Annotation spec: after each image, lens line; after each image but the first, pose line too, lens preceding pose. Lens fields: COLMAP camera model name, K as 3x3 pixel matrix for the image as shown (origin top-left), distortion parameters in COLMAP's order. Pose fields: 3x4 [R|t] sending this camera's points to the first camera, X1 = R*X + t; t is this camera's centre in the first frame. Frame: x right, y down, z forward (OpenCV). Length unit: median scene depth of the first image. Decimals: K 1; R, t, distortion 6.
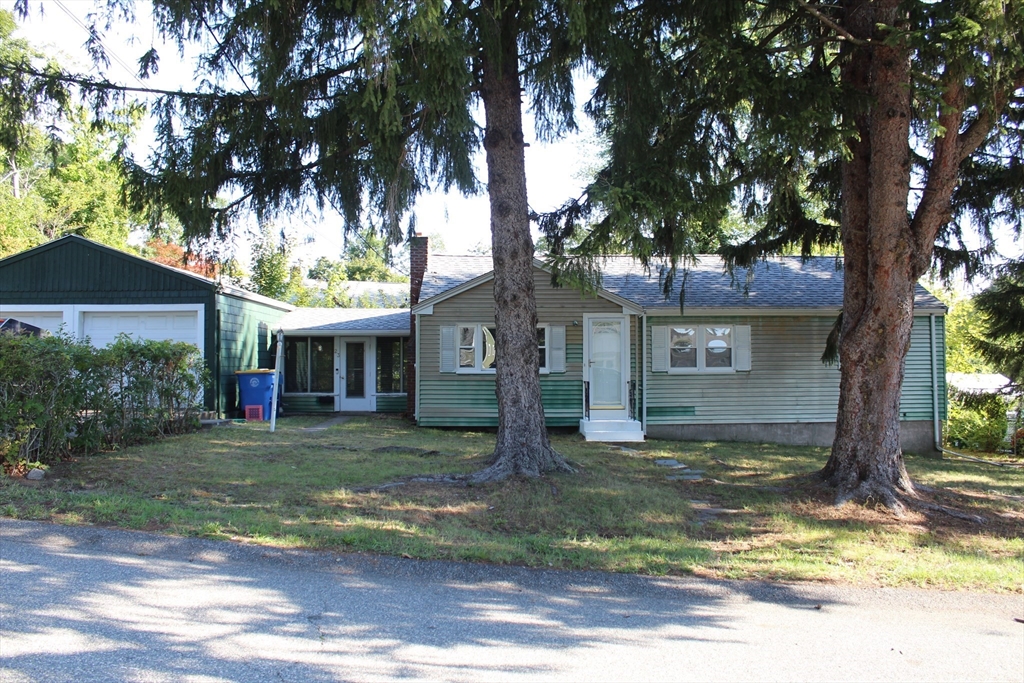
lens RADIAL K [[841.6, 0, 512.0], [0, 841.6, 341.5], [0, 0, 1]] dist [-0.085345, 0.006295]
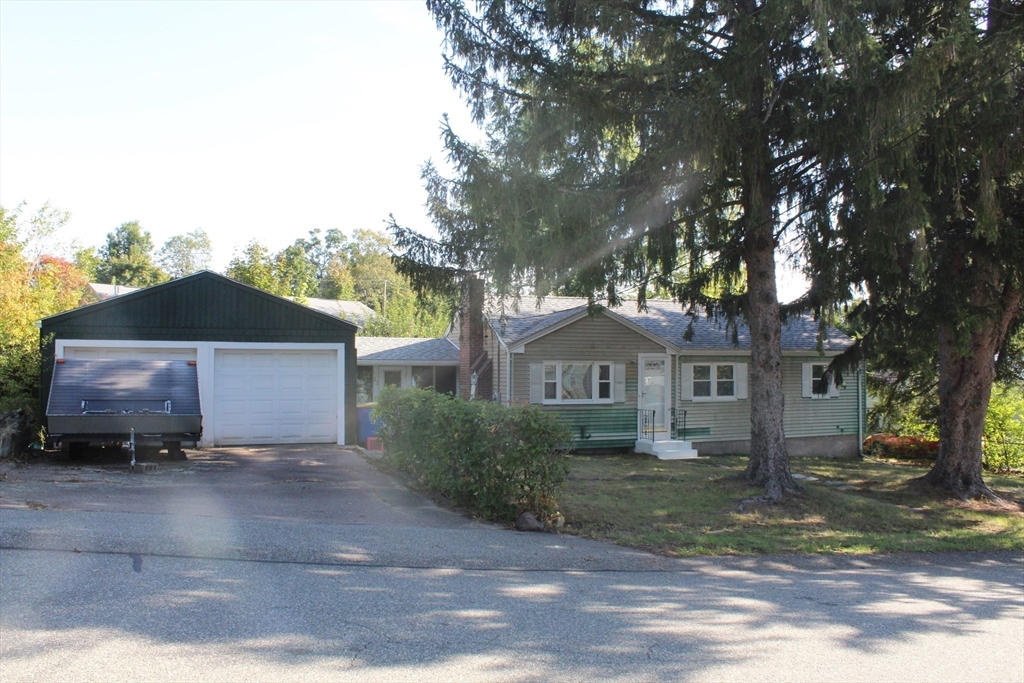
lens RADIAL K [[841.6, 0, 512.0], [0, 841.6, 341.5], [0, 0, 1]] dist [-0.085345, 0.006295]
pose [[0.932826, 0.014888, 0.360020, -0.521104], [-0.016131, 0.999870, 0.000449, -0.048189], [-0.359966, -0.006226, 0.932945, -0.062705]]
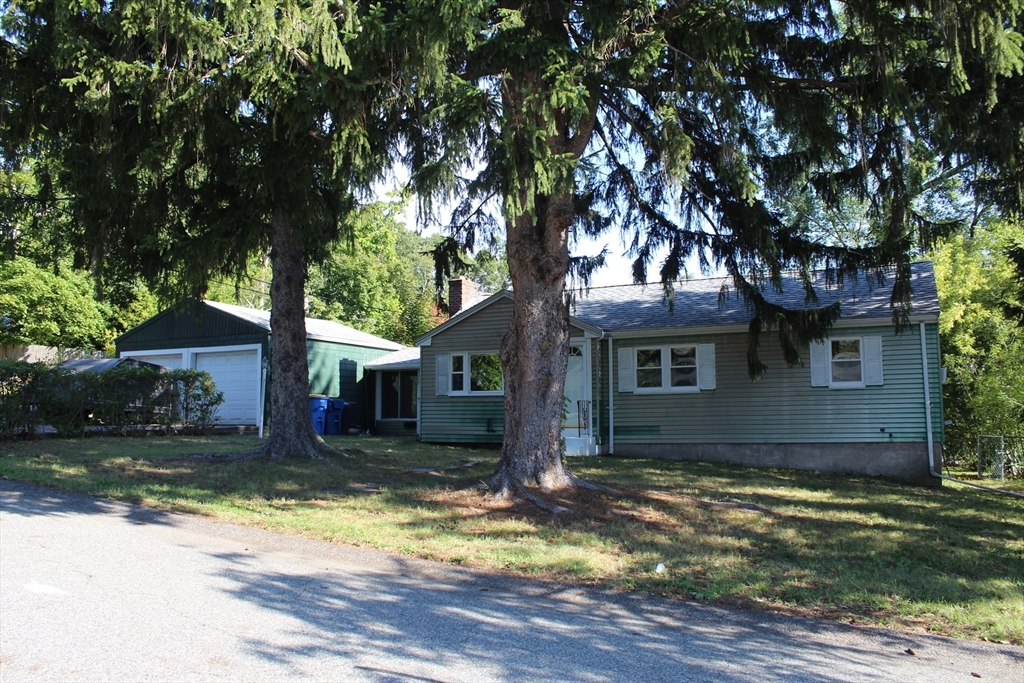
lens RADIAL K [[841.6, 0, 512.0], [0, 841.6, 341.5], [0, 0, 1]] dist [-0.085345, 0.006295]
pose [[0.890304, -0.044472, -0.453189, 0.533286], [0.015763, 0.997633, -0.066932, 0.041823], [0.455093, 0.052446, 0.888898, 0.013549]]
